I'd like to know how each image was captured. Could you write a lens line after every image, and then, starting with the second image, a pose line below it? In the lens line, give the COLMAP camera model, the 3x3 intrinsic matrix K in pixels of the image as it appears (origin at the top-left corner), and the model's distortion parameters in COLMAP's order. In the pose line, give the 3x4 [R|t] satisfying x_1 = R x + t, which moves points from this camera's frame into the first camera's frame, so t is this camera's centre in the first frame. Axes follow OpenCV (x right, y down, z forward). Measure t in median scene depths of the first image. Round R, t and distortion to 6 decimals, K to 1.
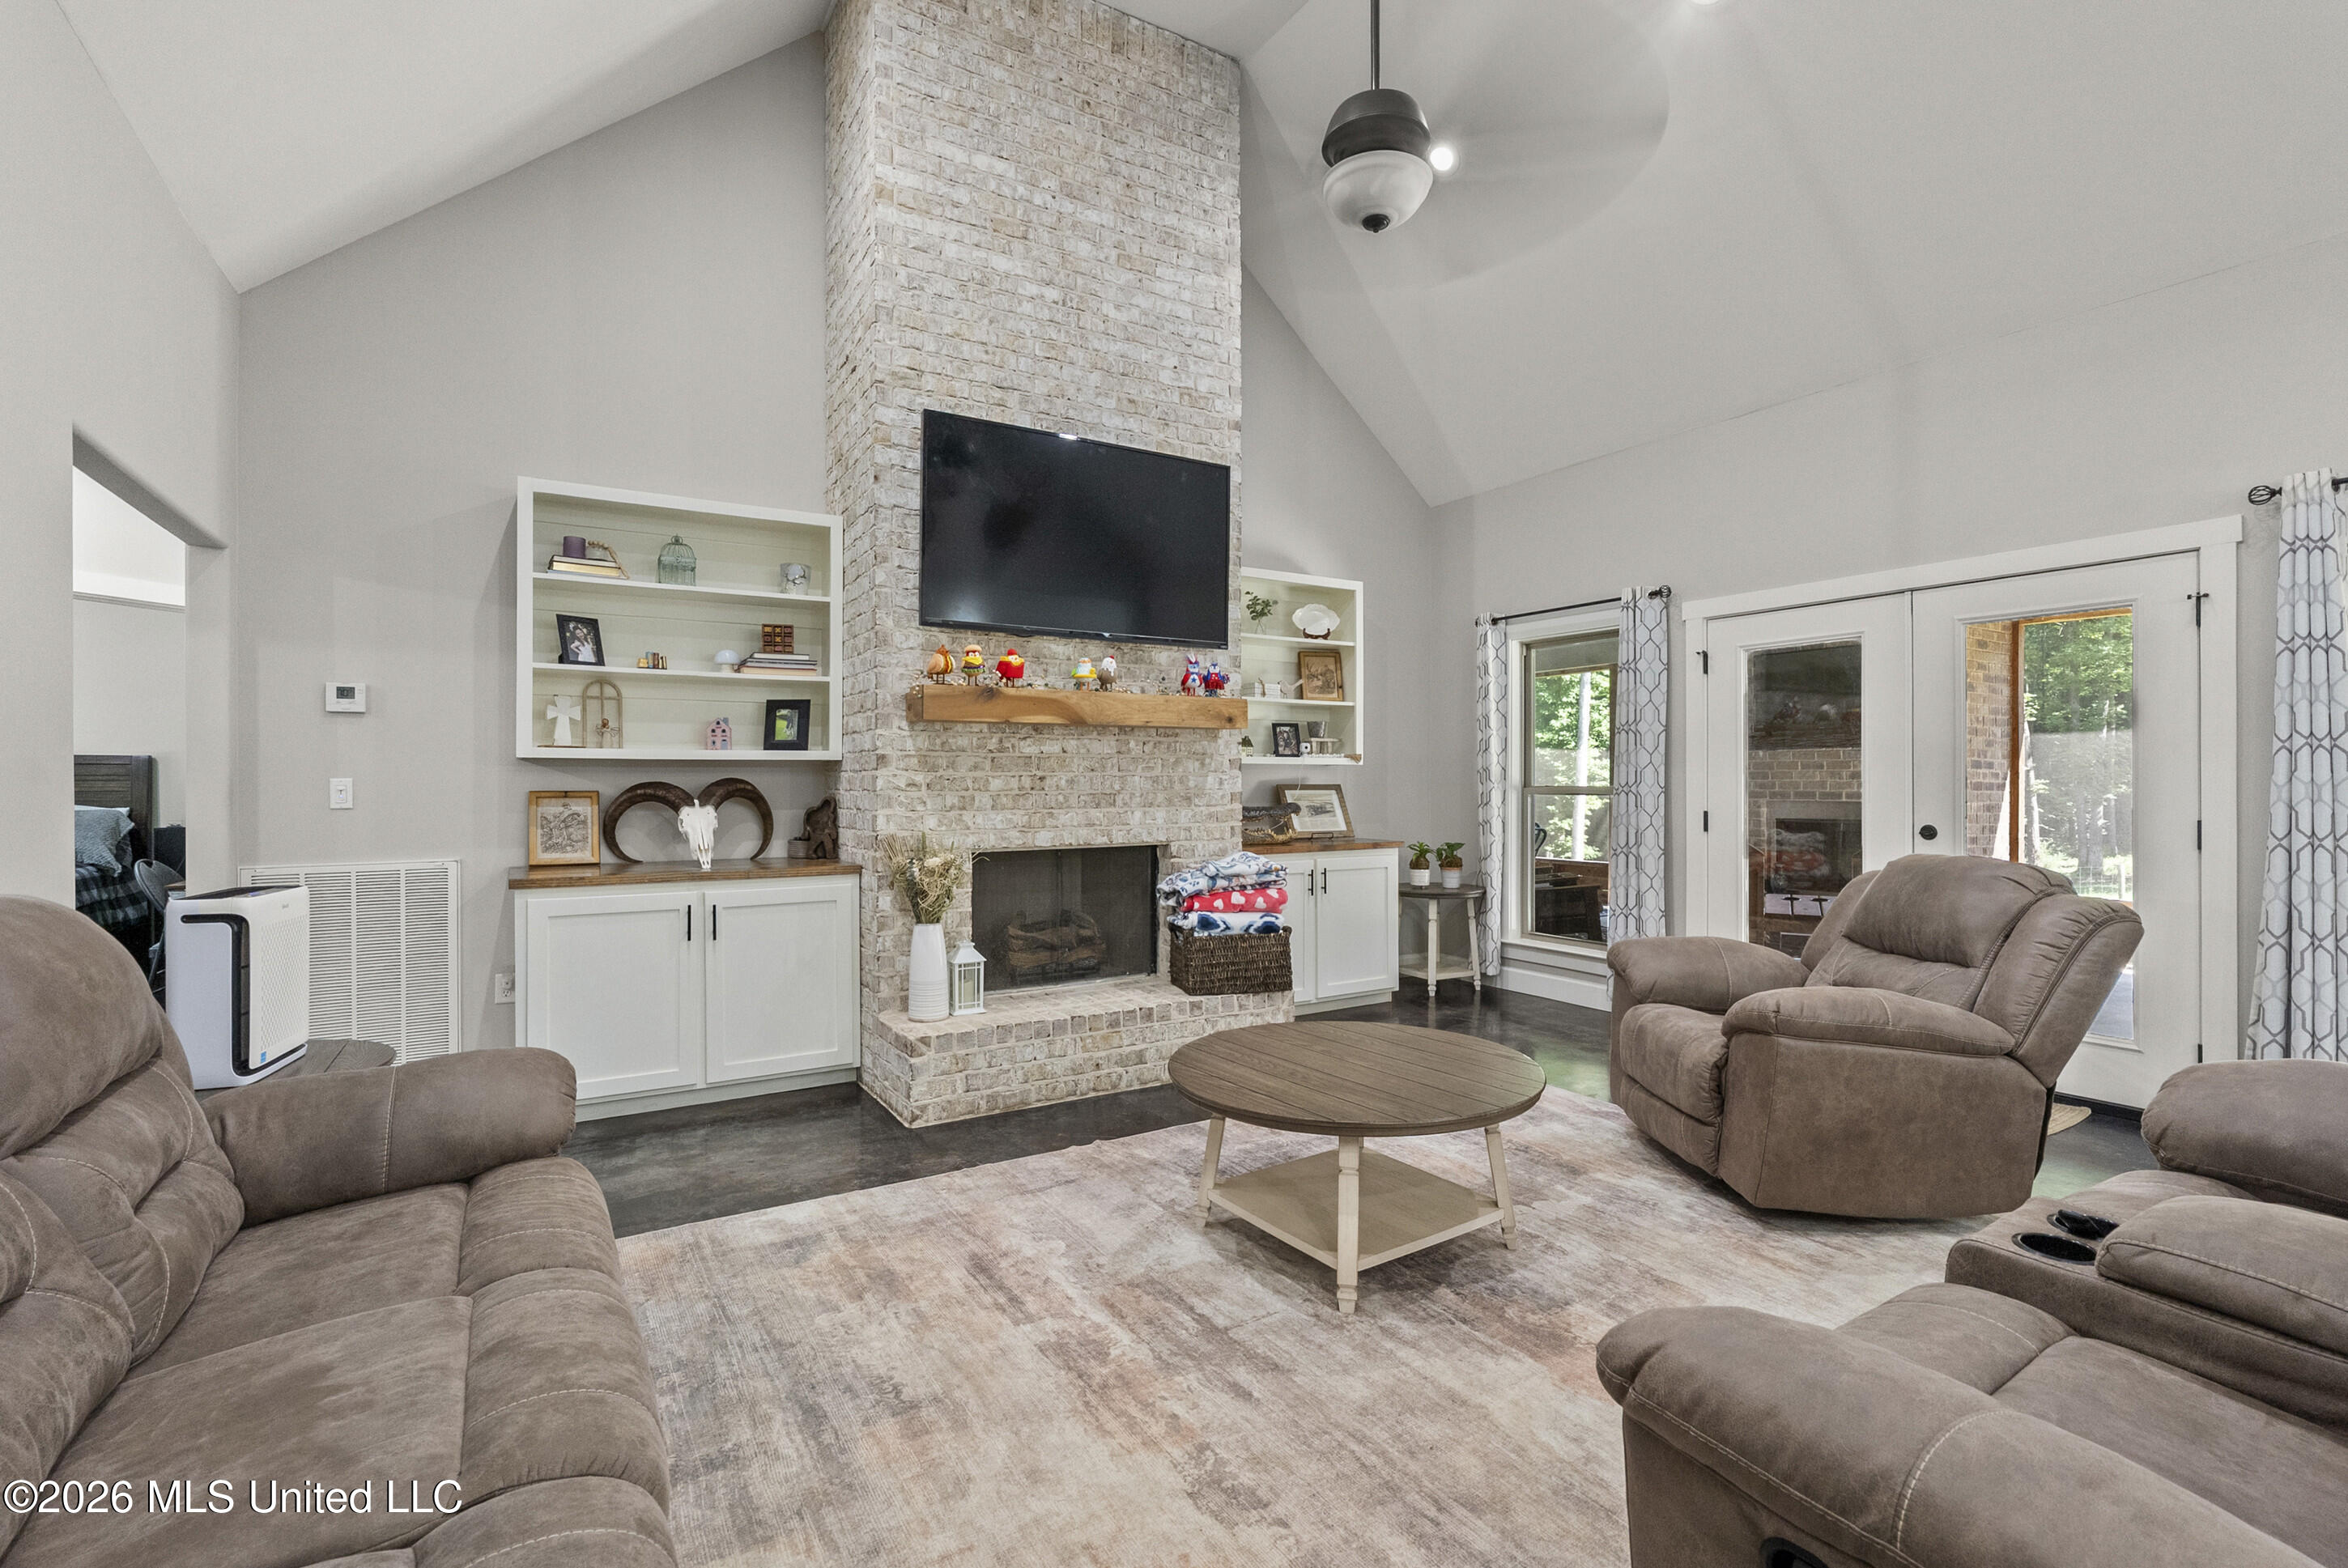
lens RADIAL K [[1063.7, 0, 1177.1], [0, 1063.7, 775.6], [0, 0, 1]] dist [-0.003729, 0.001347]
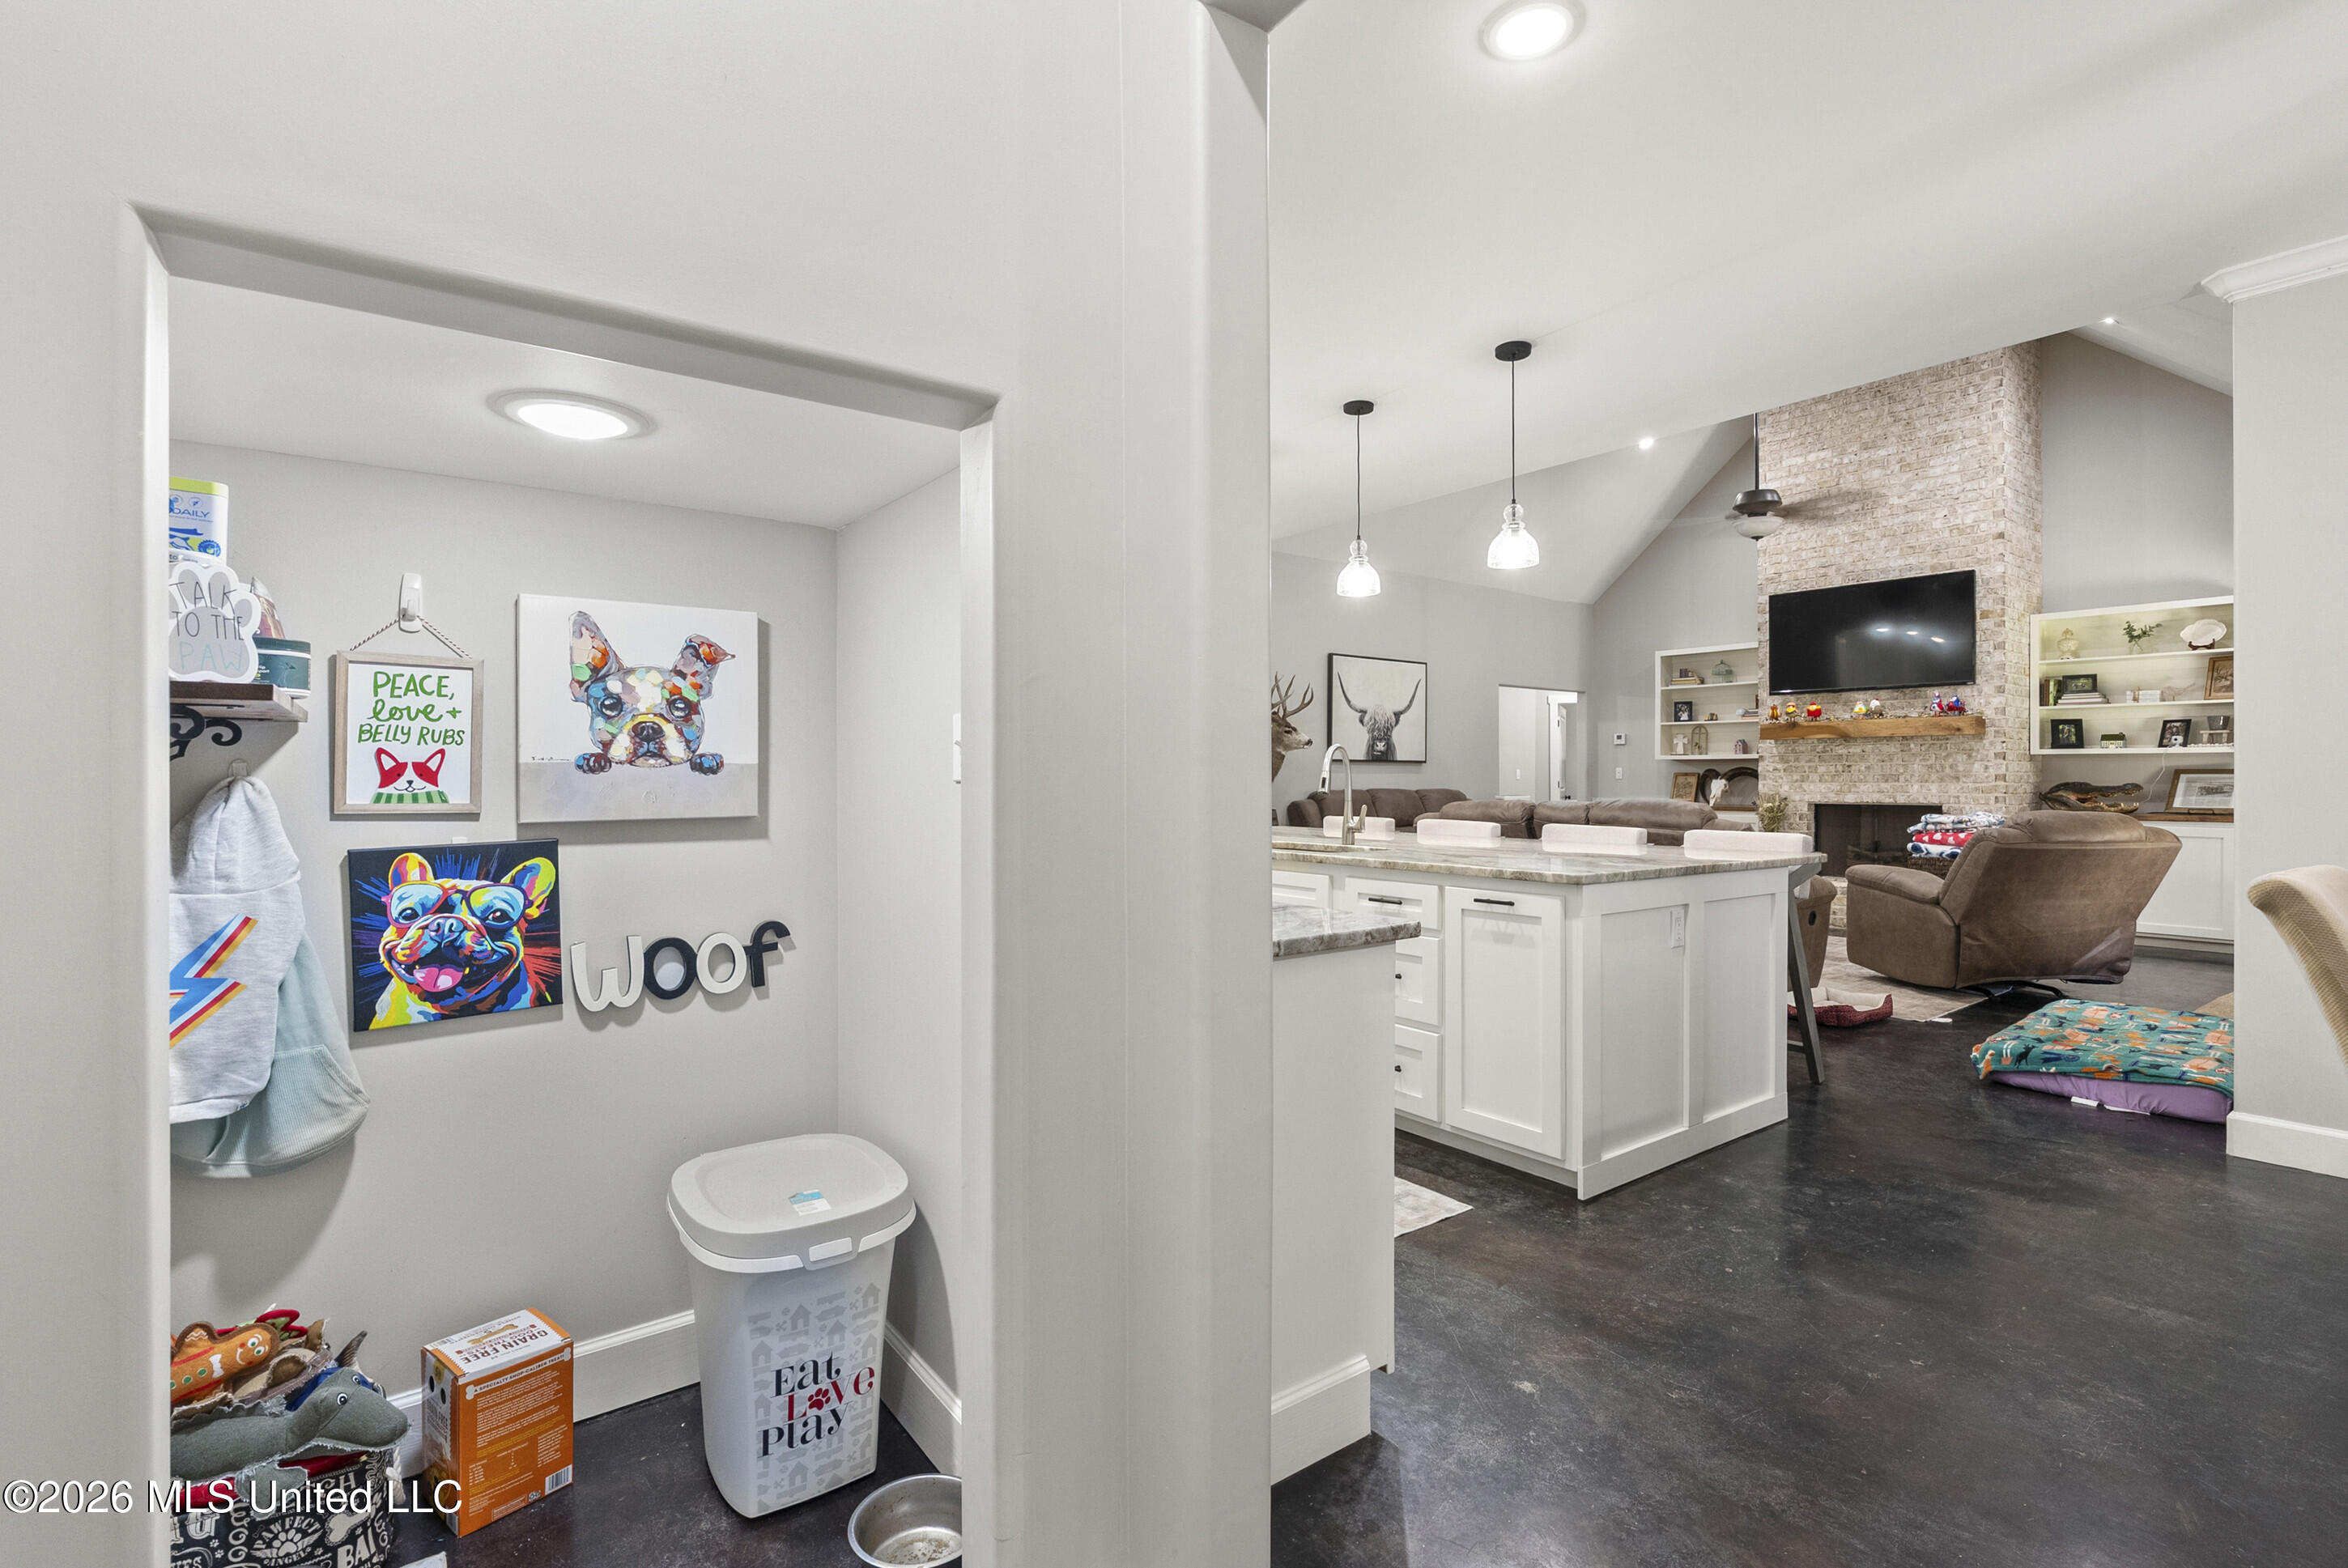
lens RADIAL K [[1063.7, 0, 1161.8], [0, 1063.7, 781.9], [0, 0, 1]] dist [-0.003729, 0.001347]
pose [[0.081836, 0.008864, -0.996606, 1.670047], [0.006607, 0.999934, 0.009436, 0.004605], [0.996624, -0.007357, 0.081772, -0.375948]]
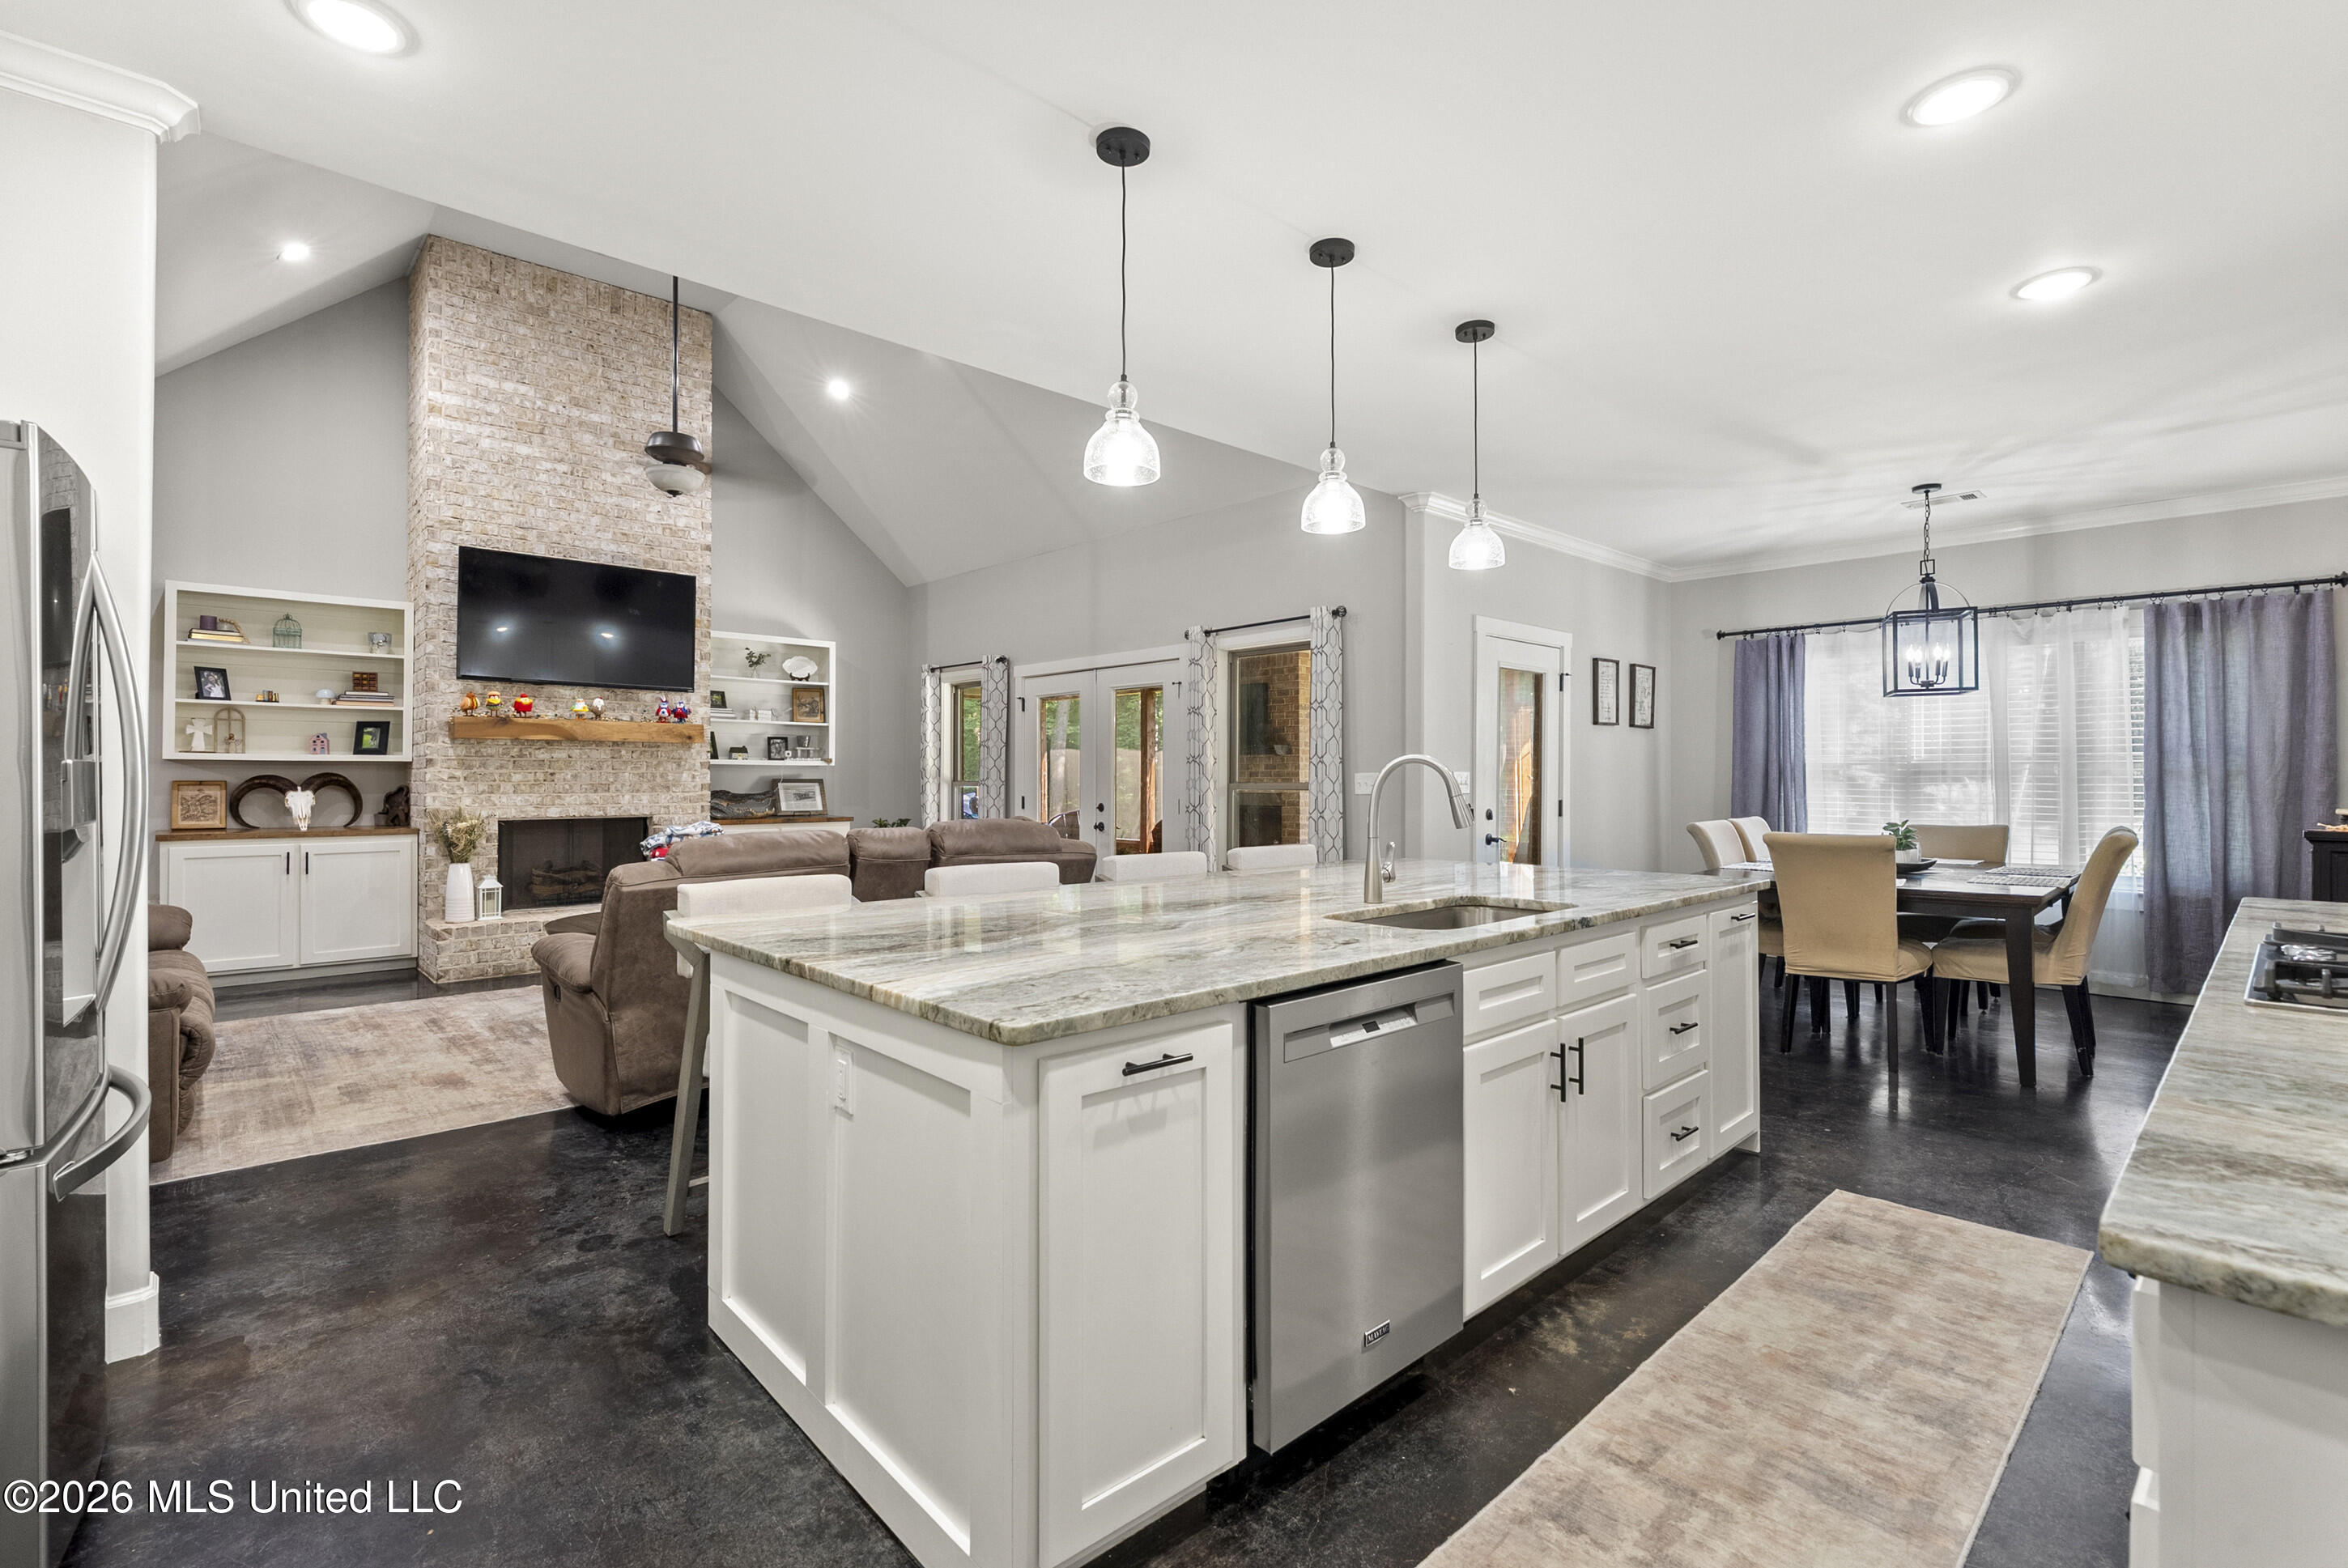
lens RADIAL K [[1063.7, 0, 1178.5], [0, 1063.7, 766.7], [0, 0, 1]] dist [-0.003729, 0.001347]
pose [[0.978980, 0.006922, 0.203841, 0.466626], [-0.006343, 0.999974, -0.003493, -0.008719], [-0.203860, 0.002126, 0.978998, -0.743734]]
